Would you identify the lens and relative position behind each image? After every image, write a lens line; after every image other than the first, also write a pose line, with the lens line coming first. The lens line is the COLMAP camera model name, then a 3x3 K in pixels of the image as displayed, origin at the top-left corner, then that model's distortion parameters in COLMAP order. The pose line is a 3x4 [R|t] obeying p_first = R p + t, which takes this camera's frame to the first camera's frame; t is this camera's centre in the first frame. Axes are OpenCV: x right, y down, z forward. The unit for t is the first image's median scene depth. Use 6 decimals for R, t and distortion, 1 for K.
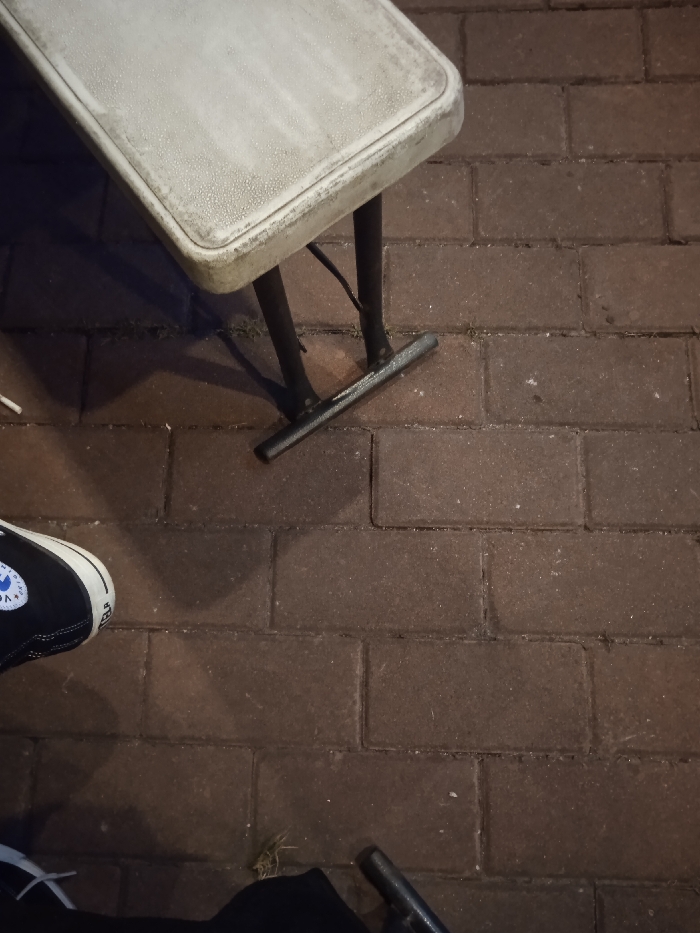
lens RADIAL K [[774.2, 0, 346.4], [0, 774.2, 467.6], [0, 0, 1]] dist [0.035176, -0.051432]
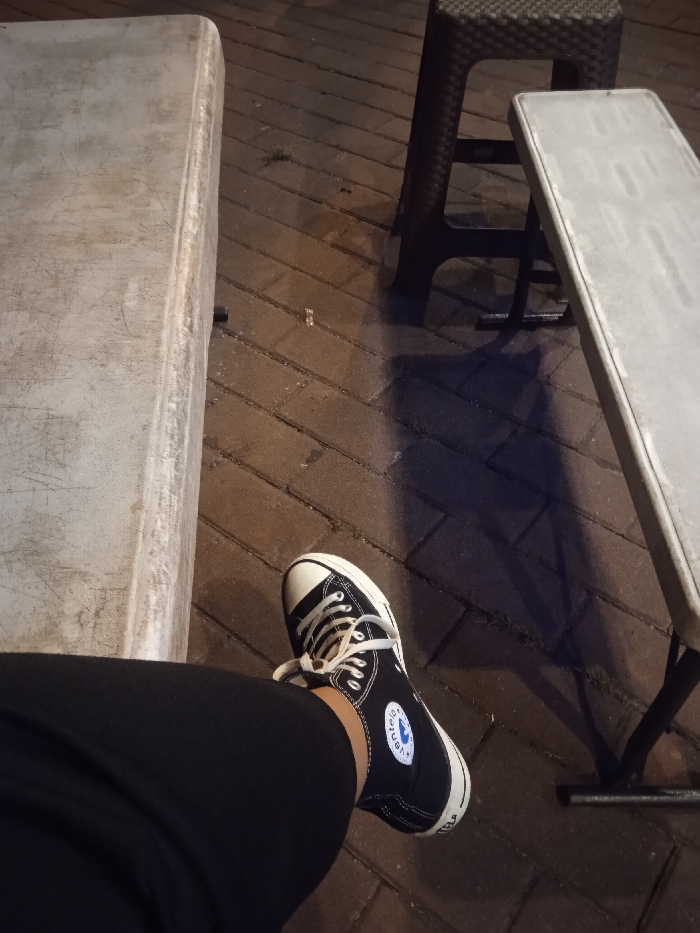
lens RADIAL K [[774.2, 0, 346.4], [0, 774.2, 467.6], [0, 0, 1]] dist [0.035176, -0.051432]
pose [[0.808267, 0.463322, -0.363369, -0.170052], [-0.573338, 0.759850, -0.306451, 0.135908], [0.134120, 0.456028, 0.879801, -0.135834]]
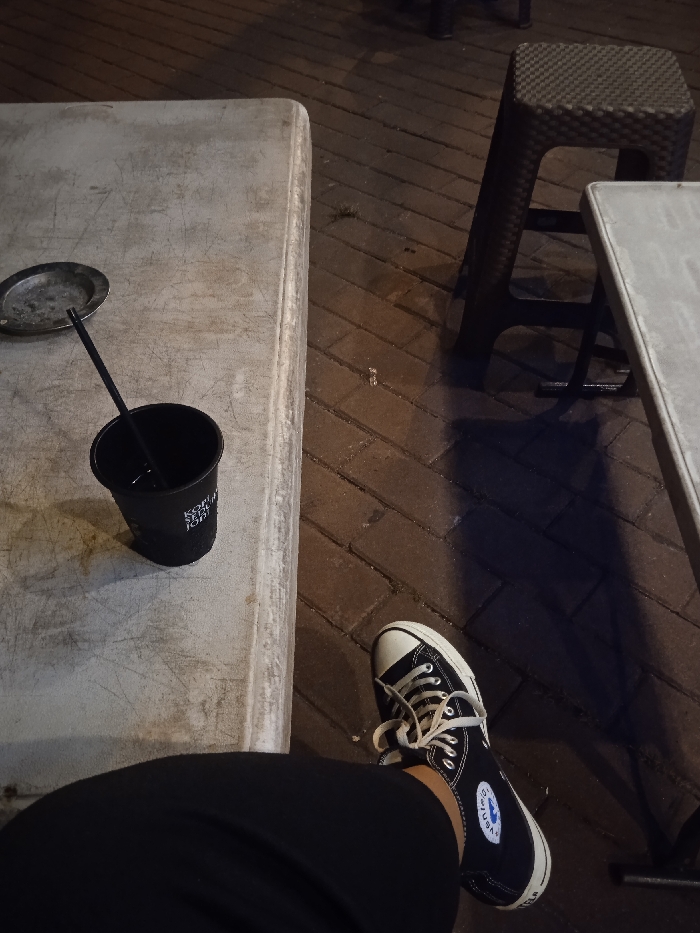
lens RADIAL K [[774.2, 0, 346.4], [0, 774.2, 467.6], [0, 0, 1]] dist [0.035176, -0.051432]
pose [[0.770562, 0.490559, -0.406922, -0.235299], [-0.620923, 0.721856, -0.305579, 0.137856], [0.143834, 0.488135, 0.860835, -0.230591]]
